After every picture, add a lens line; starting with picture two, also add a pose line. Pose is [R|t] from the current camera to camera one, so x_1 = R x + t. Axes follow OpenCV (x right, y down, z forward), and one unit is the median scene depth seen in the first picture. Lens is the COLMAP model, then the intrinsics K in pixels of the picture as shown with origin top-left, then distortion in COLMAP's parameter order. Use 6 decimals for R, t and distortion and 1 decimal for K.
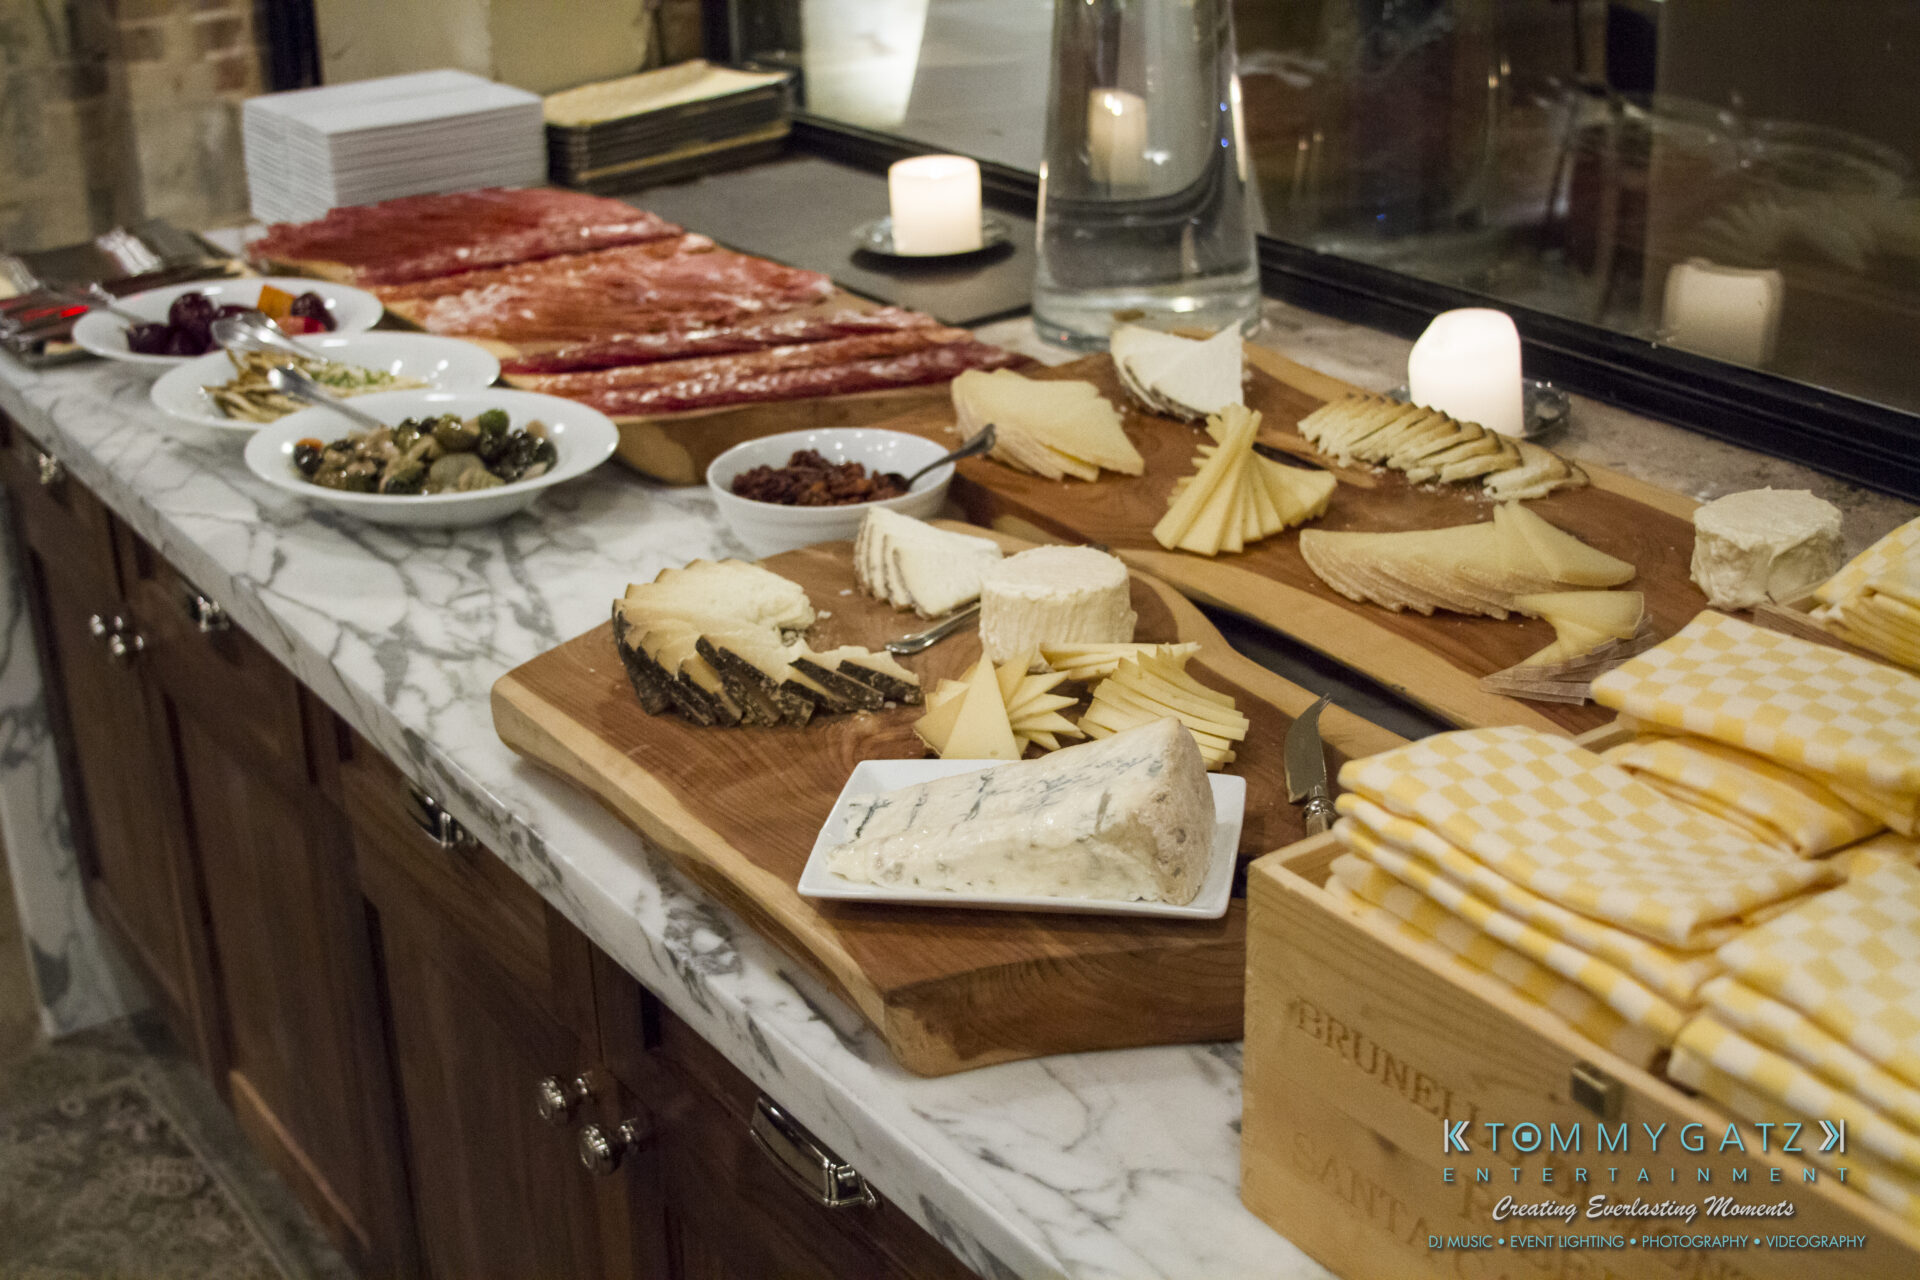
lens RADIAL K [[2484.8, 0, 960.0], [0, 2484.8, 640.0], [0, 0, 1]] dist [-0.095577, -0.010720]
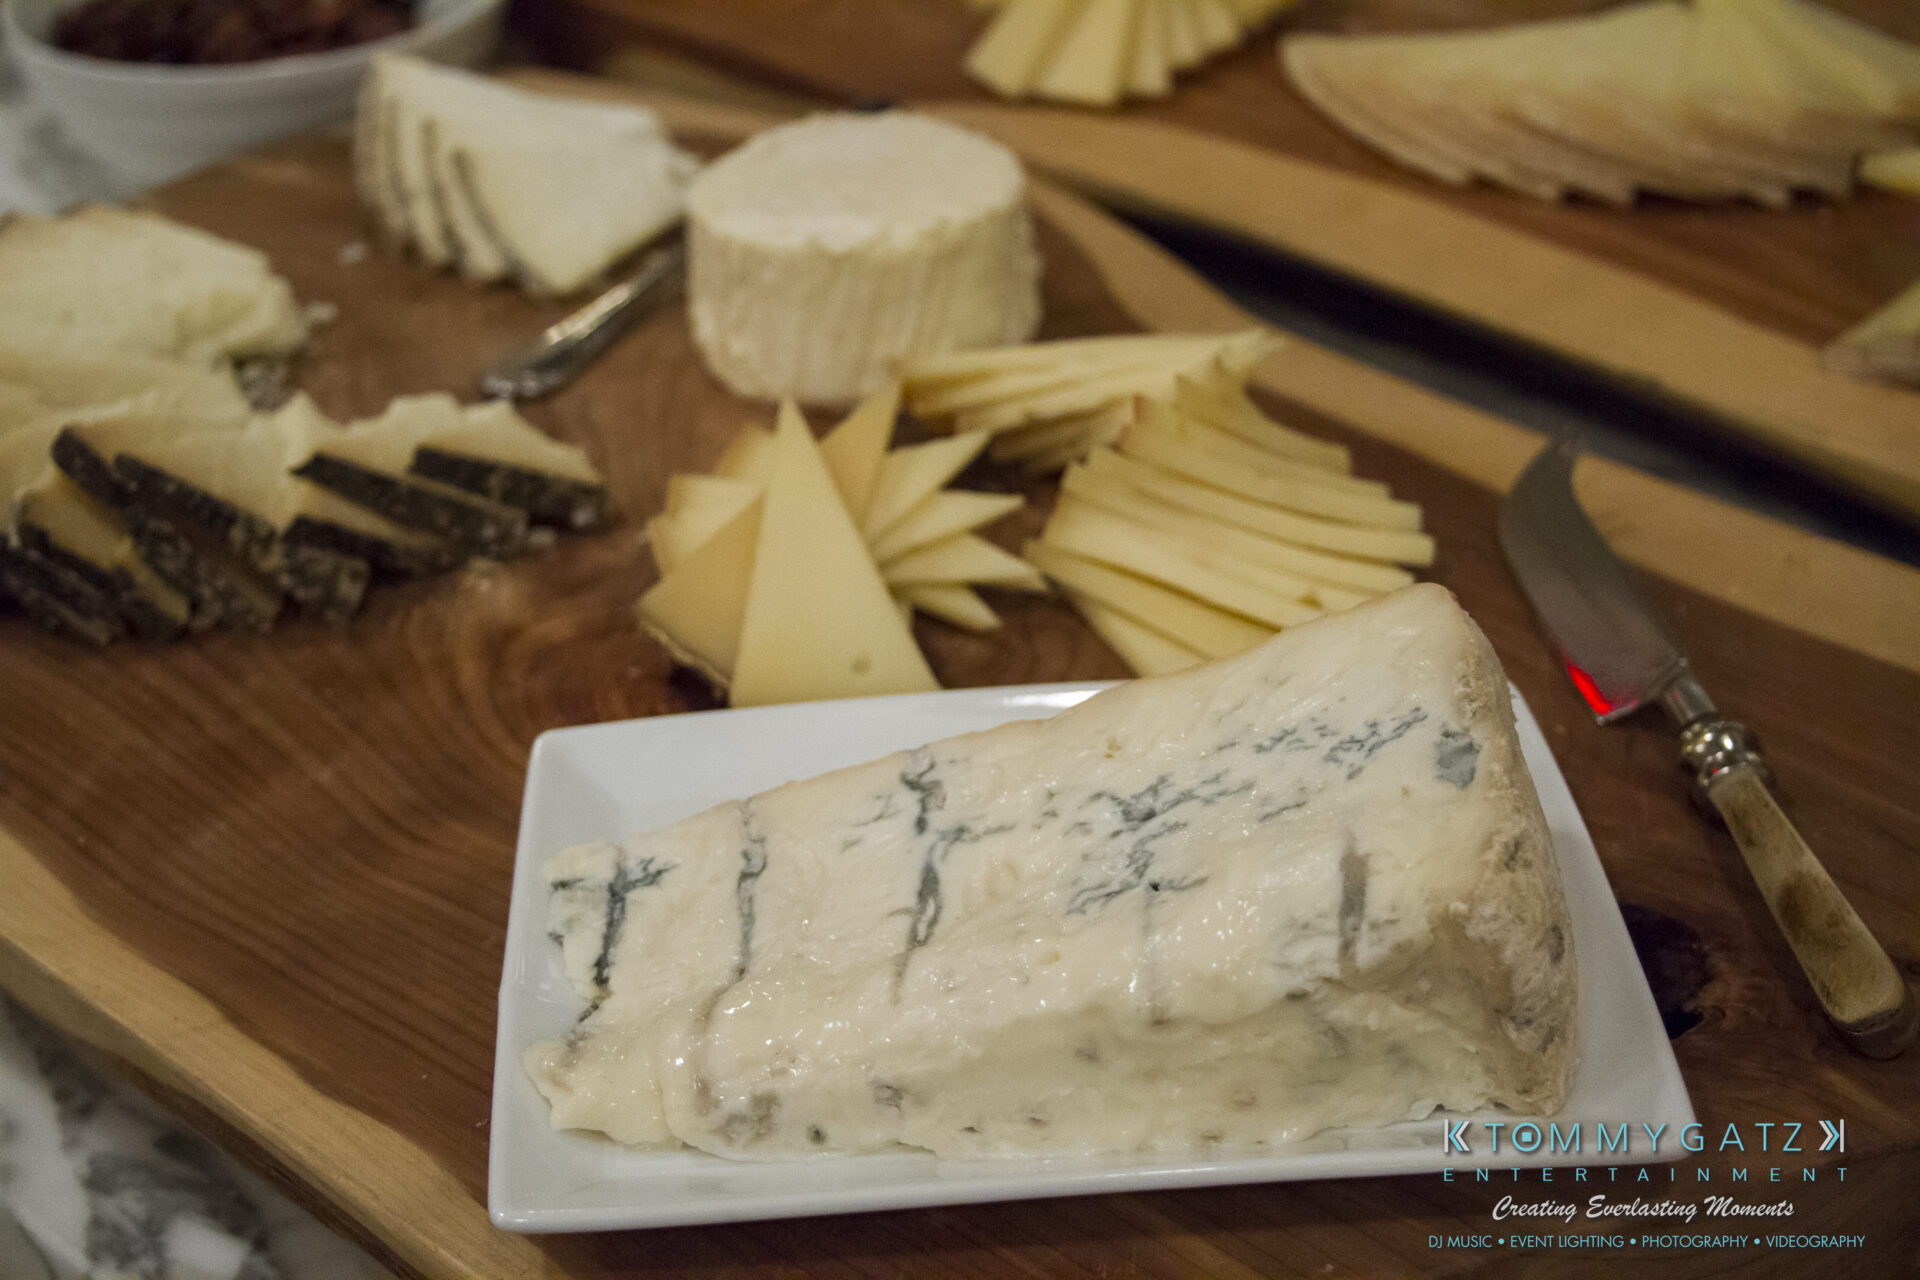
lens RADIAL K [[2928.2, 0, 960.0], [0, 2928.2, 640.0], [0, 0, 1]] dist [-0.085947, -0.066570]
pose [[0.971152, -0.116487, 0.208073, -0.065087], [0.081046, 0.981860, 0.171411, -0.036514], [-0.224265, -0.149603, 0.962977, 0.511922]]
